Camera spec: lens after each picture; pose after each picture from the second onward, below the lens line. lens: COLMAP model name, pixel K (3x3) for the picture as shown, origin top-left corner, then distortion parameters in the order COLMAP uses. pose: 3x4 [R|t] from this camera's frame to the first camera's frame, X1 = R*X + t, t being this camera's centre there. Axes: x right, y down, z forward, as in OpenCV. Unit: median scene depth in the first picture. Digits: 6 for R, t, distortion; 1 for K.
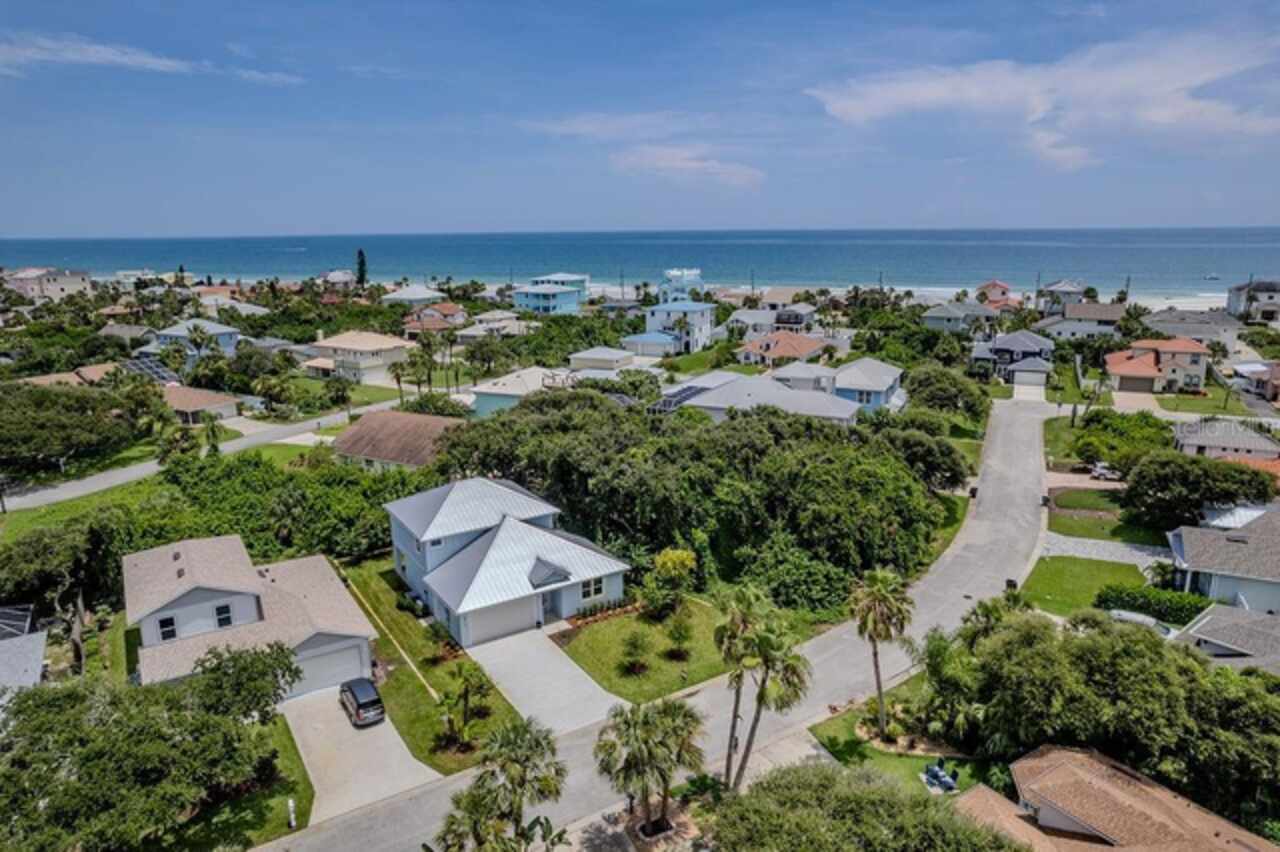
lens RADIAL K [[811.4, 0, 640.0], [0, 811.4, 426.0], [0, 0, 1]] dist [-0.044865, 0.029255]
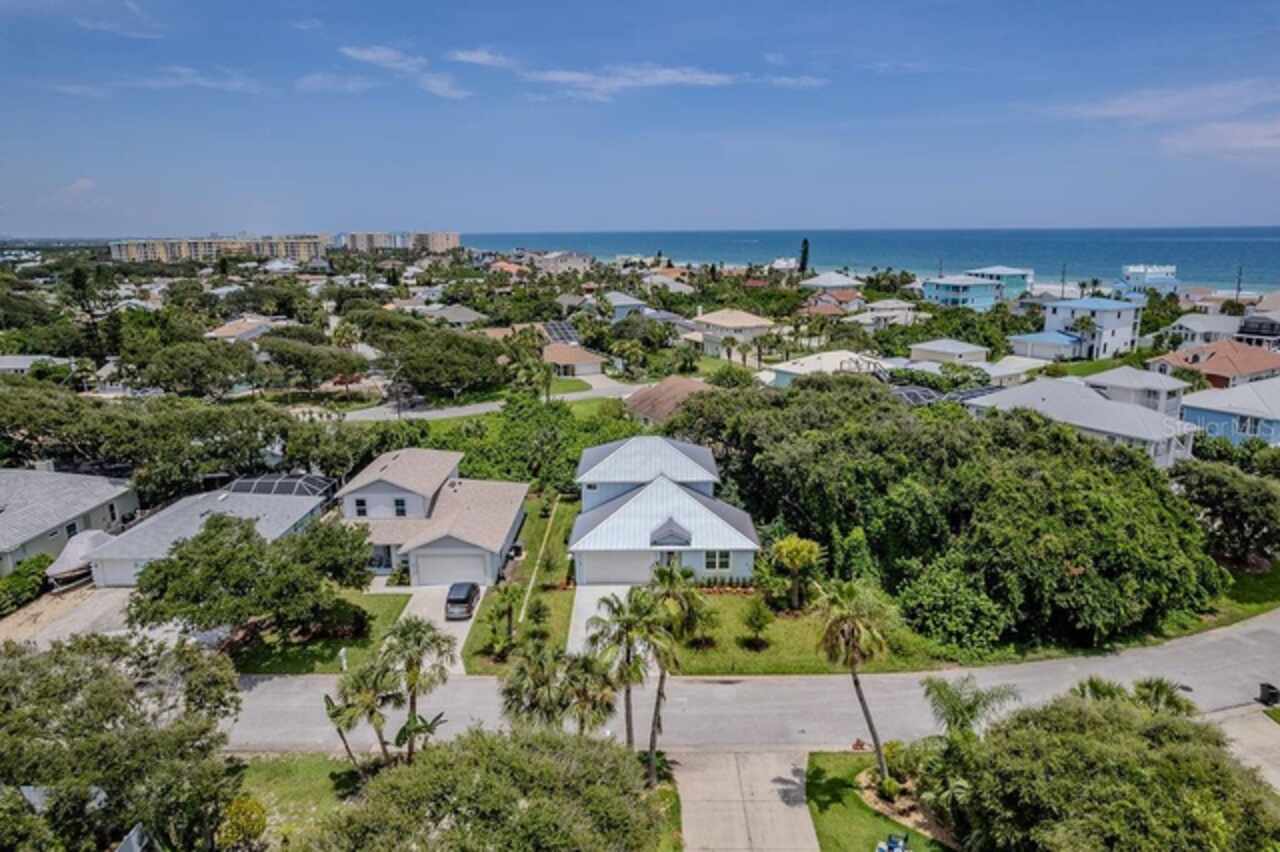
lens RADIAL K [[811.4, 0, 640.0], [0, 811.4, 426.0], [0, 0, 1]] dist [-0.044865, 0.029255]
pose [[0.832031, 0.130712, -0.539110, 0.333149], [-0.127609, 0.990879, 0.043303, 0.008165], [0.539853, 0.032766, 0.841121, 0.110013]]
